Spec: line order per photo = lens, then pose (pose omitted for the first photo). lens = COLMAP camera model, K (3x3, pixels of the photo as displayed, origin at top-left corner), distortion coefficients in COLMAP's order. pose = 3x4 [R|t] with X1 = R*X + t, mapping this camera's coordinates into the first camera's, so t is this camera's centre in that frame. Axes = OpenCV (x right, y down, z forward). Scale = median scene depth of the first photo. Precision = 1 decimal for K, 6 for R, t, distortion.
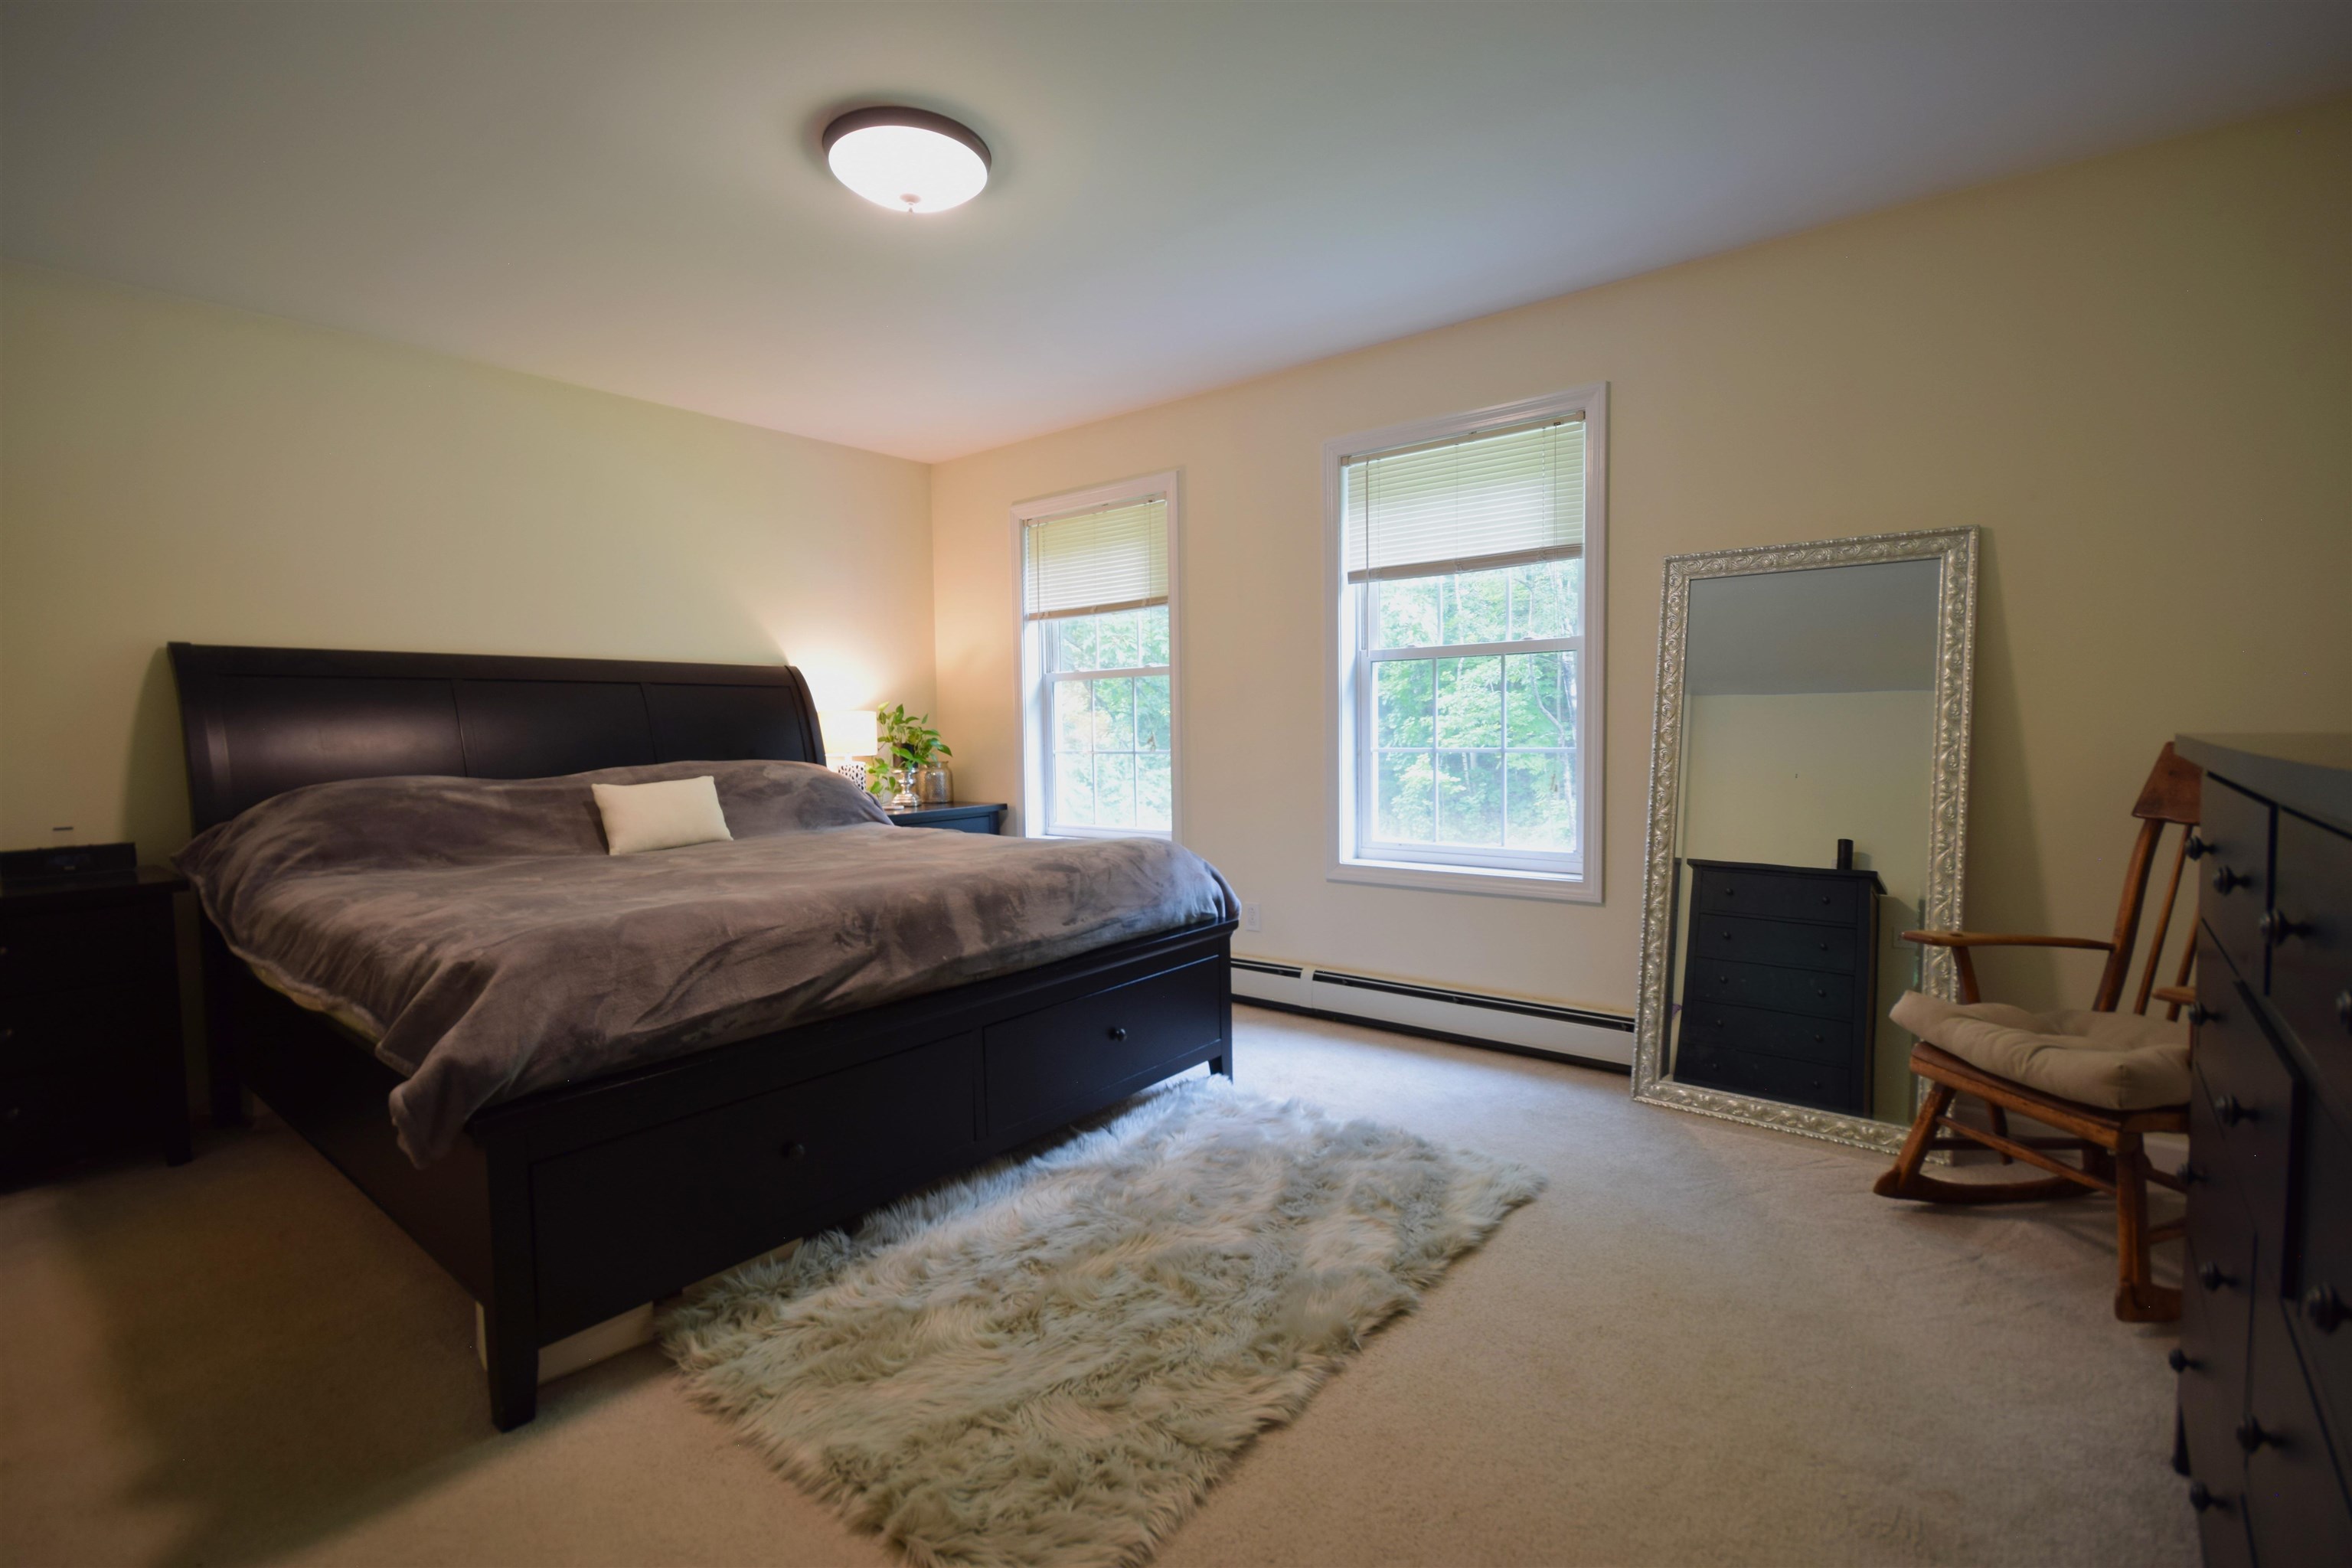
lens RADIAL K [[1085.4, 0, 1176.0], [0, 1085.4, 784.0], [0, 0, 1]] dist [0.000471, 0.000262]
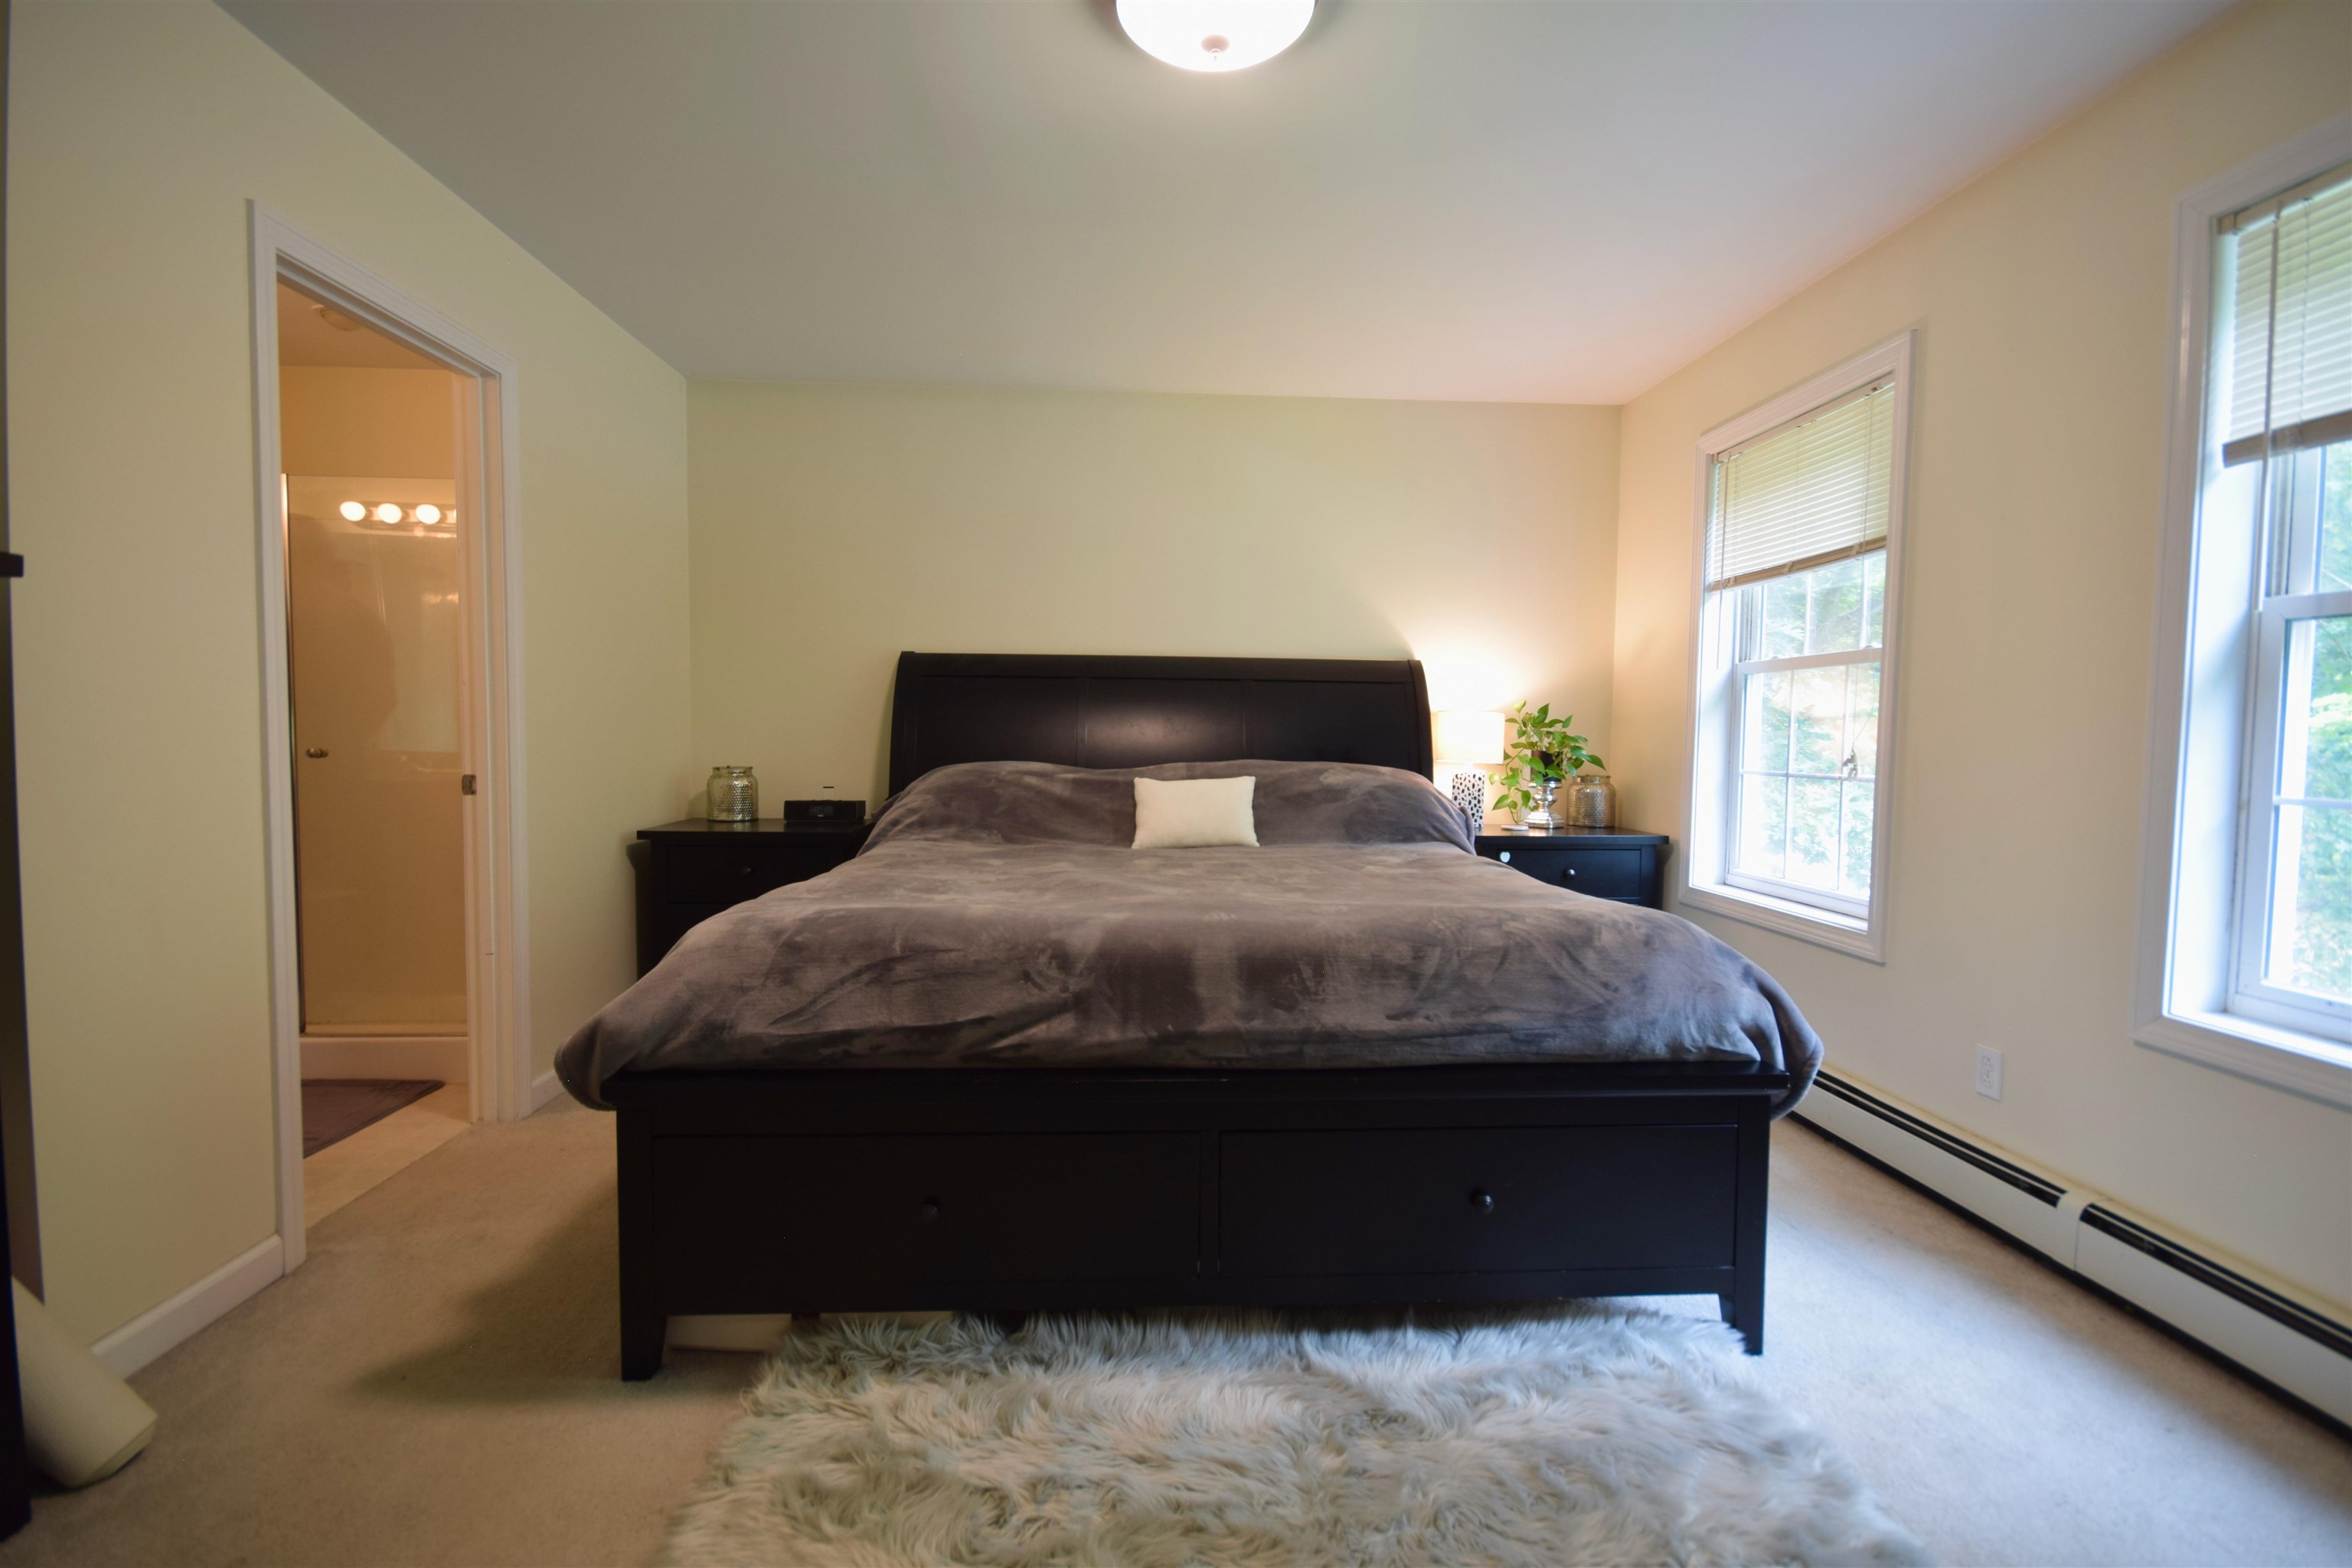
lens RADIAL K [[1072.7, 0, 1152.6], [0, 1072.7, 776.9], [0, 0, 1]] dist [0.000787, -0.000364]
pose [[0.660300, 0.056992, -0.748836, 0.260269], [-0.063427, 0.997786, 0.020011, -0.024092], [0.748318, 0.034283, 0.662453, 0.372691]]
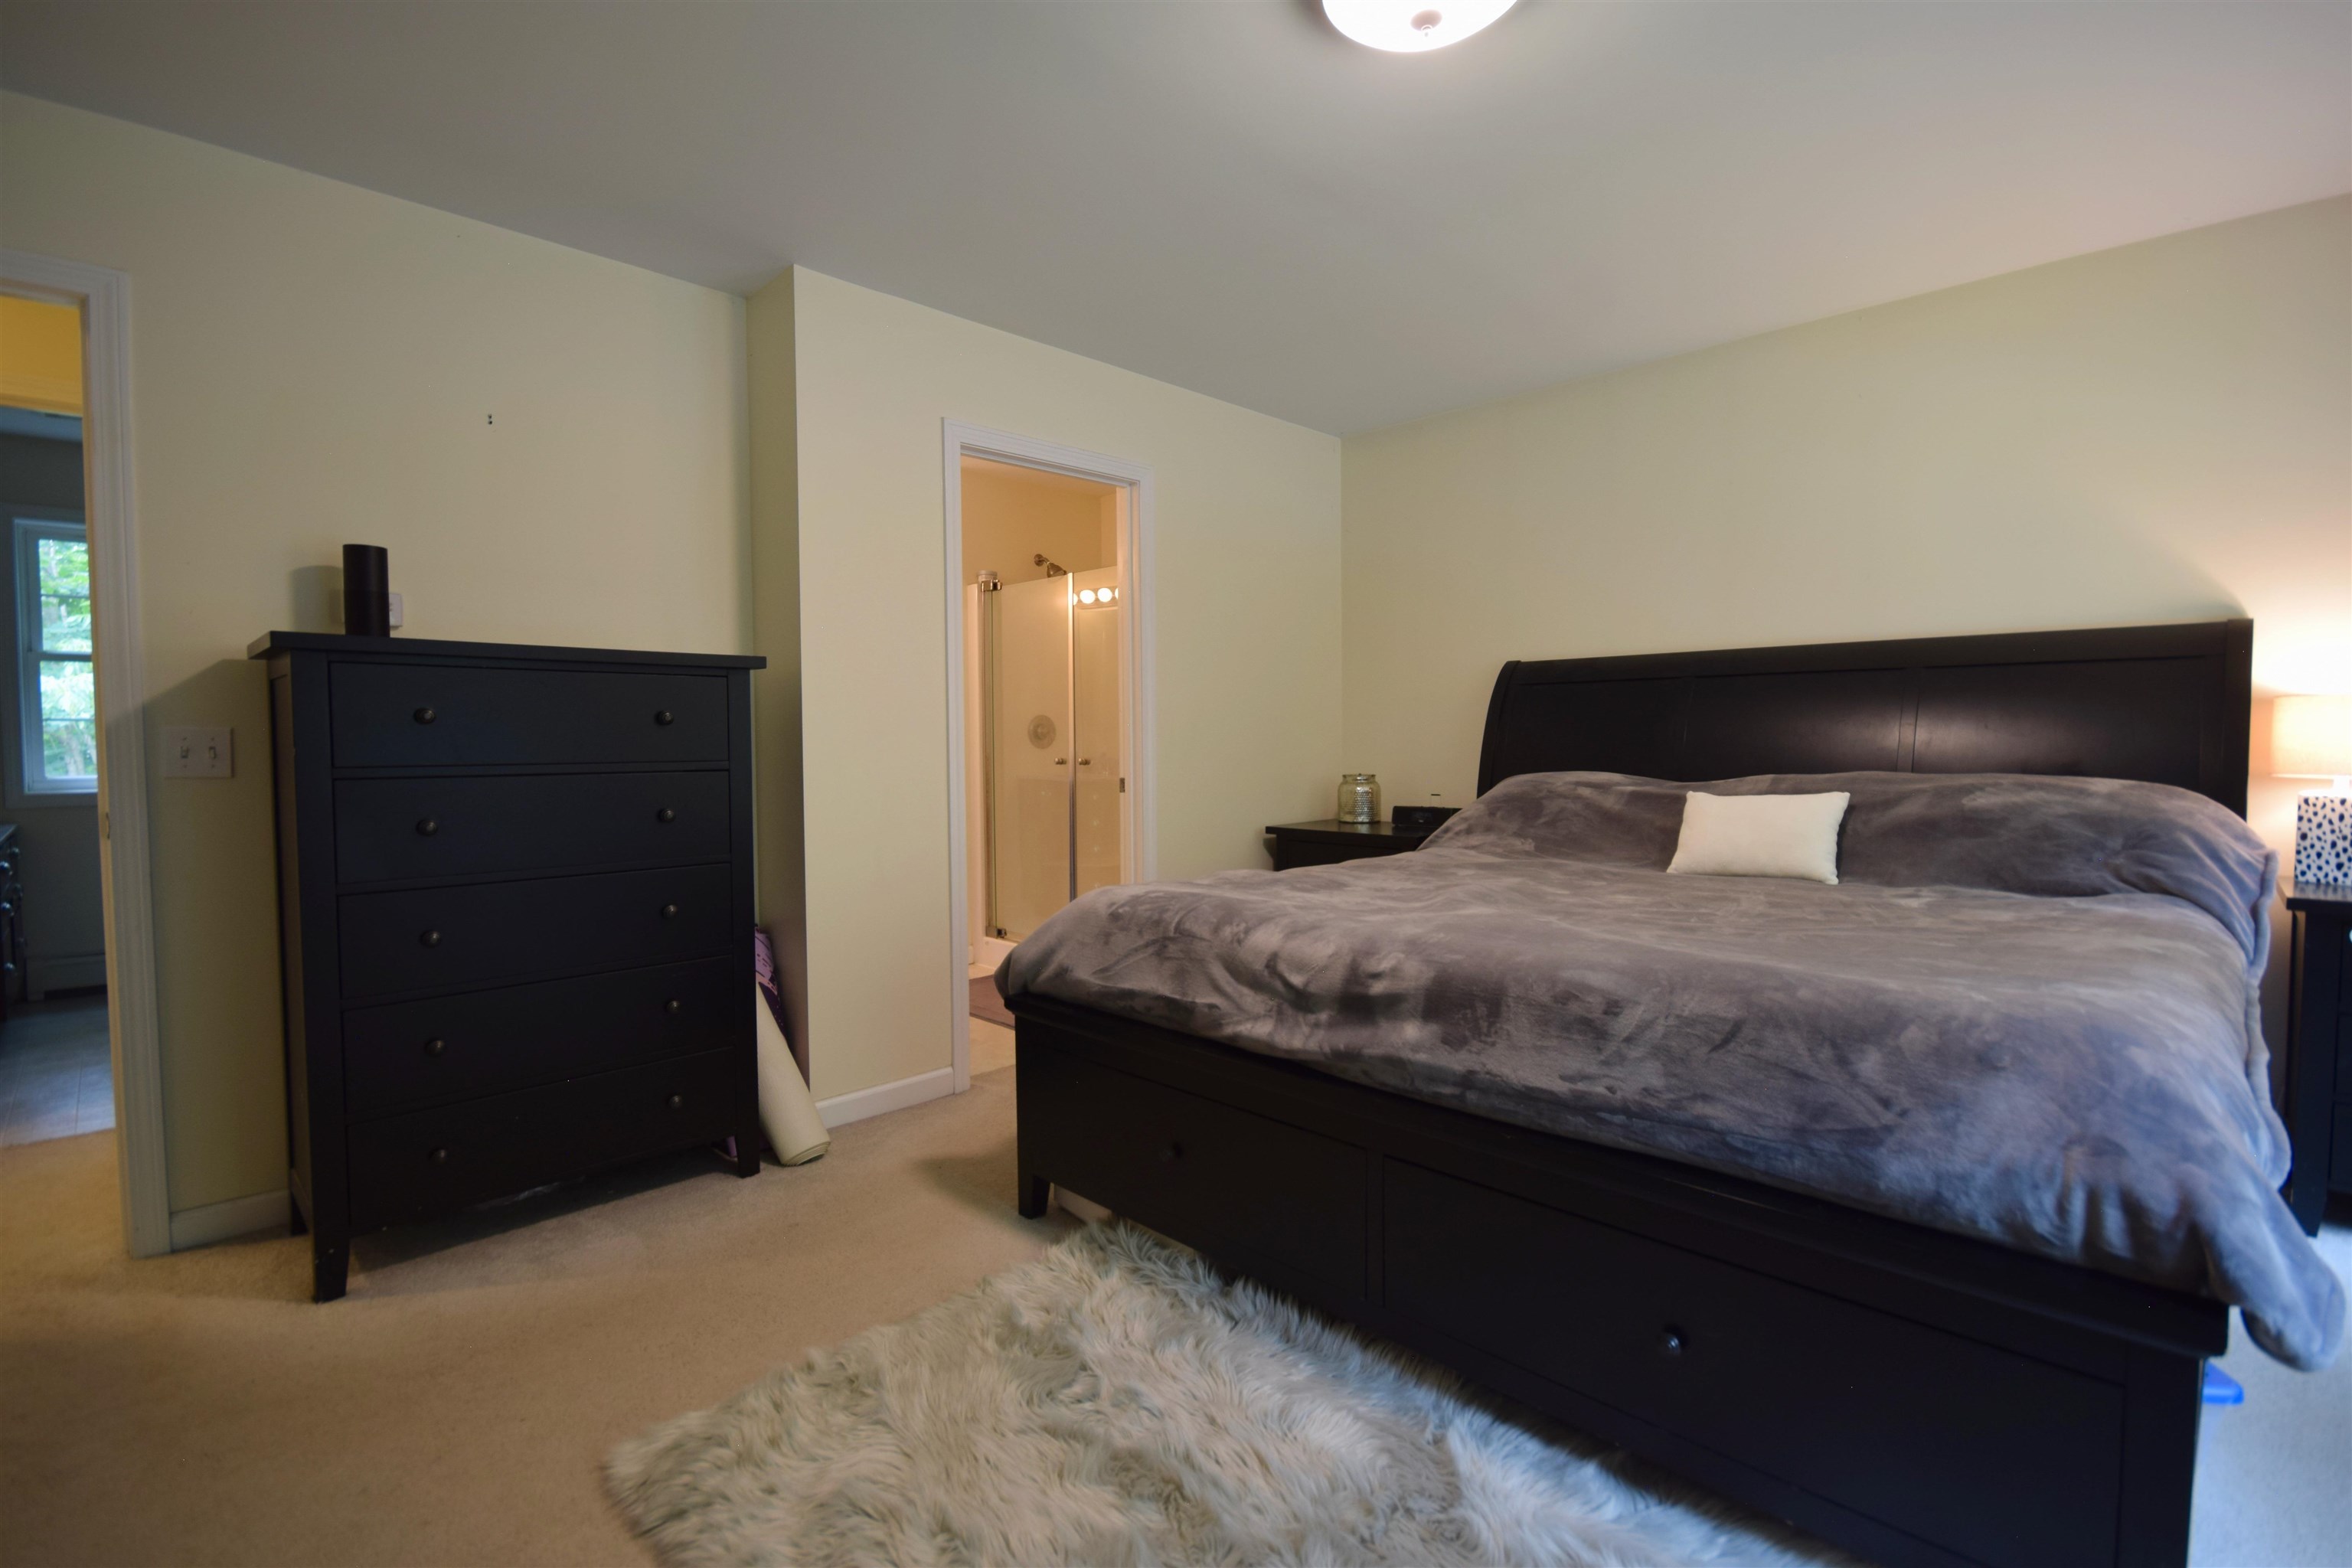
lens RADIAL K [[1056.5, 0, 1142.5], [0, 1056.5, 753.6], [0, 0, 1]] dist [0.000177, 0.000151]
pose [[-0.122211, 0.033831, -0.991927, 0.421285], [-0.042118, 0.998342, 0.039239, -0.050941], [0.991610, 0.046574, -0.120583, 0.723898]]
